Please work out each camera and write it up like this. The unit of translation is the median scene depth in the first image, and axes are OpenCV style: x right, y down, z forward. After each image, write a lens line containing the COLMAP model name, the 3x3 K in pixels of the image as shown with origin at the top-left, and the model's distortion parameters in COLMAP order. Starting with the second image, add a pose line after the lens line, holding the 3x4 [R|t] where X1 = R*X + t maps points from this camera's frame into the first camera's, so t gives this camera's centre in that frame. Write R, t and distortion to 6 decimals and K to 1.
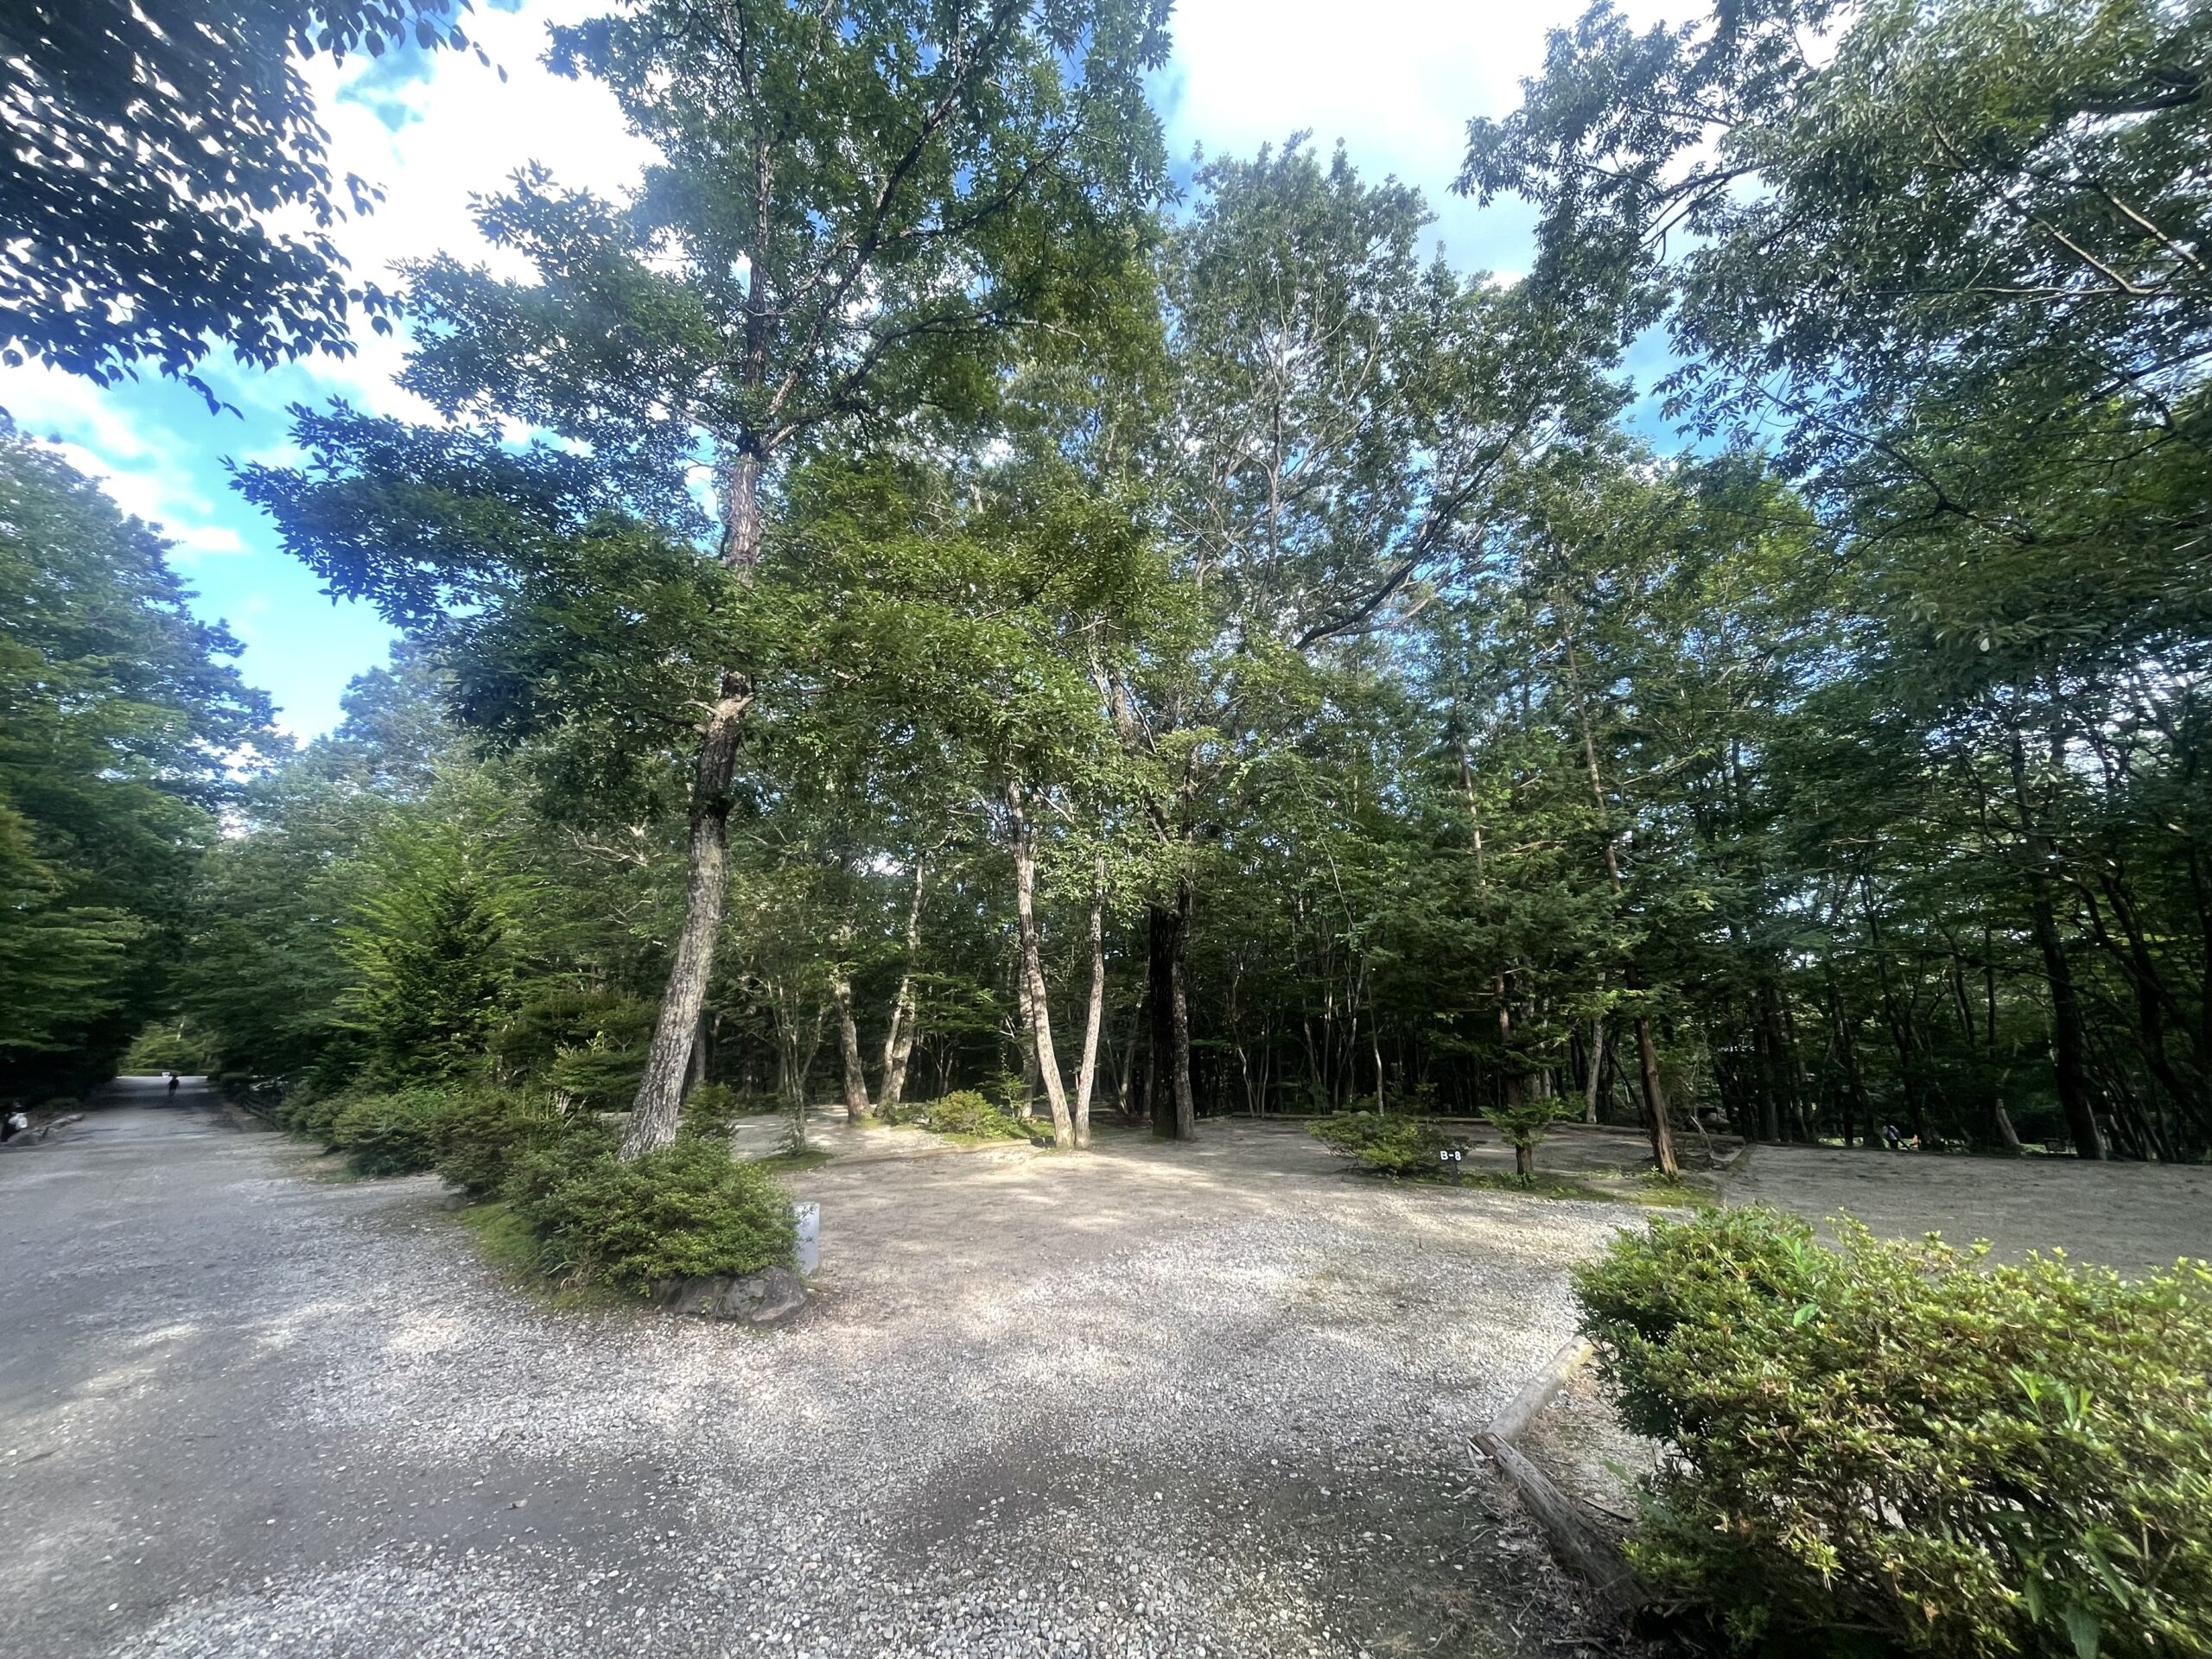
lens RADIAL K [[889.3, 0, 1101.6], [0, 889.3, 838.6], [0, 0, 1]] dist [-0.001366, -0.000067]
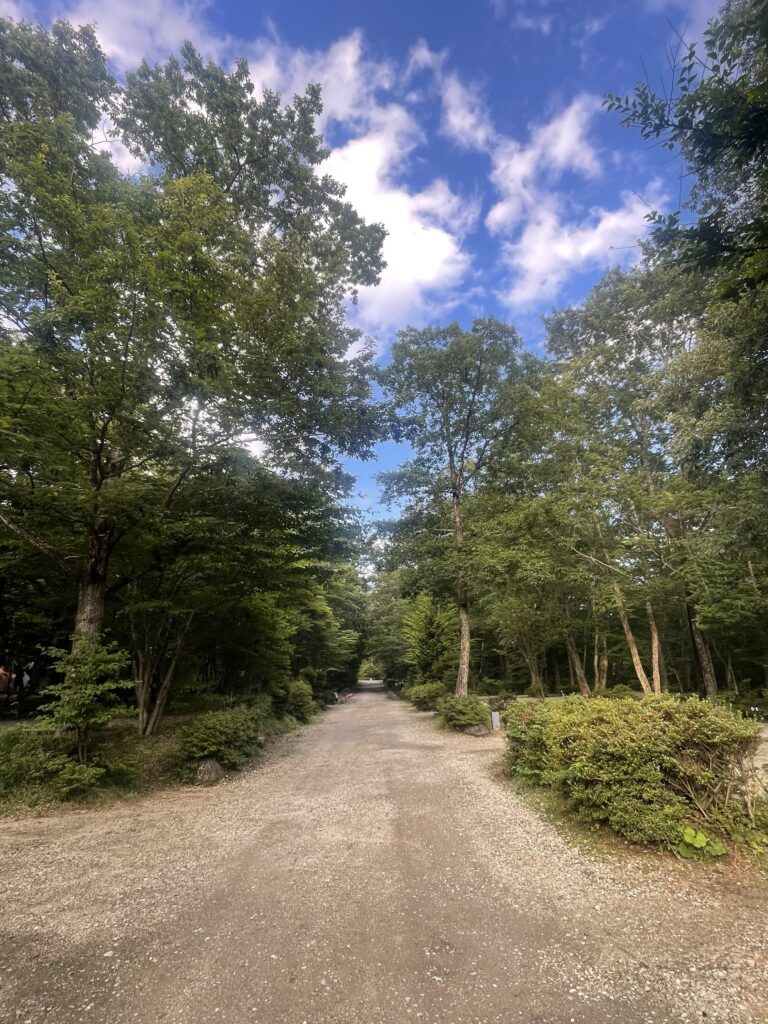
lens RADIAL K [[537.0, 0, 385.6], [0, 537.0, 512.3], [0, 0, 1]] dist [-0.002697, -0.000097]
pose [[0.718621, -0.210025, -0.662928, 0.341065], [0.182787, 0.976829, -0.111330, -0.083760], [0.670949, -0.041170, 0.740360, -0.322848]]
